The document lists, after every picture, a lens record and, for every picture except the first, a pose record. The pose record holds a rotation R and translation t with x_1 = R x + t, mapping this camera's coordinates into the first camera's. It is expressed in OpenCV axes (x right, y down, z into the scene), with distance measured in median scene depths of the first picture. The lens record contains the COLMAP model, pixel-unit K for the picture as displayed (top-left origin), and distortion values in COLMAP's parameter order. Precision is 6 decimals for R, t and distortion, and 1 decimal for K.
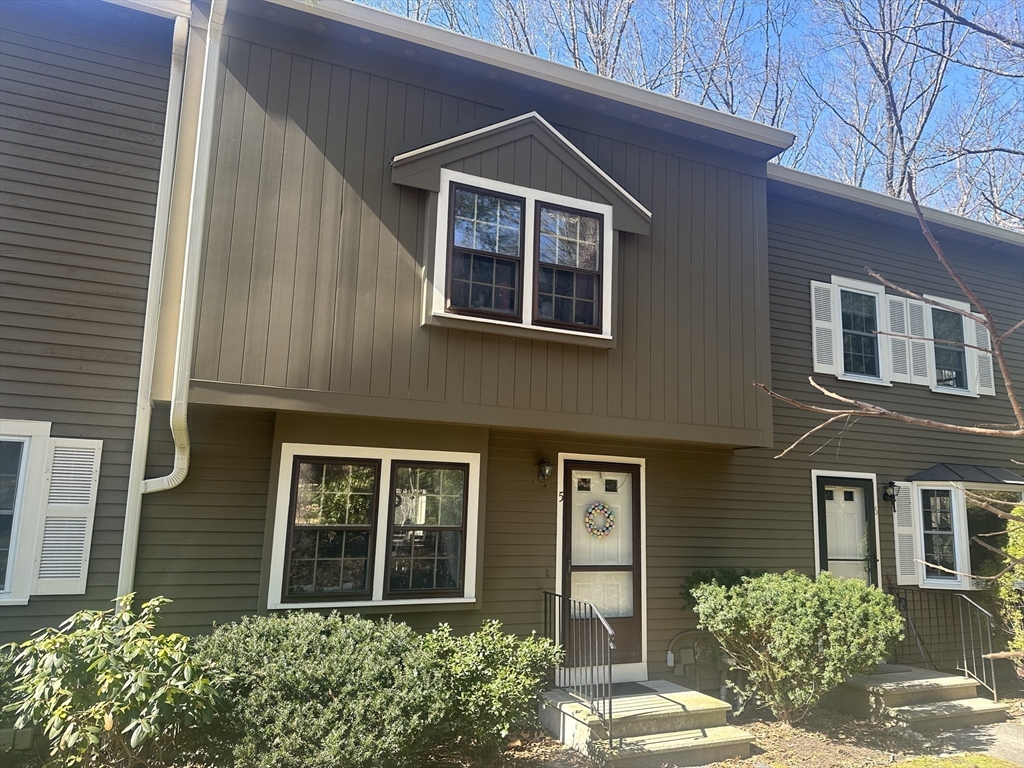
lens RADIAL K [[714.5, 0, 511.8], [0, 714.5, 375.9], [0, 0, 1]] dist [0.038077, -0.028395]
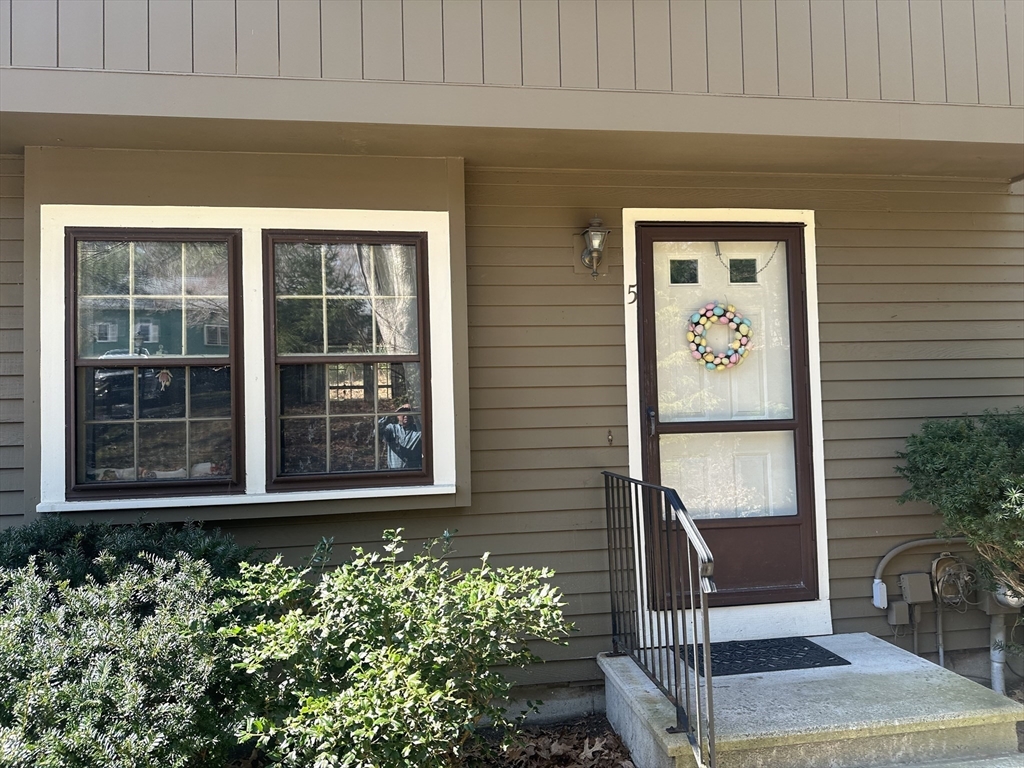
lens RADIAL K [[714.5, 0, 503.4], [0, 714.5, 394.8], [0, 0, 1]] dist [0.038077, -0.028395]
pose [[0.956720, -0.057806, -0.285210, 0.119819], [0.102737, 0.984057, 0.145179, 0.152826], [0.272271, -0.168197, 0.947406, 0.466756]]
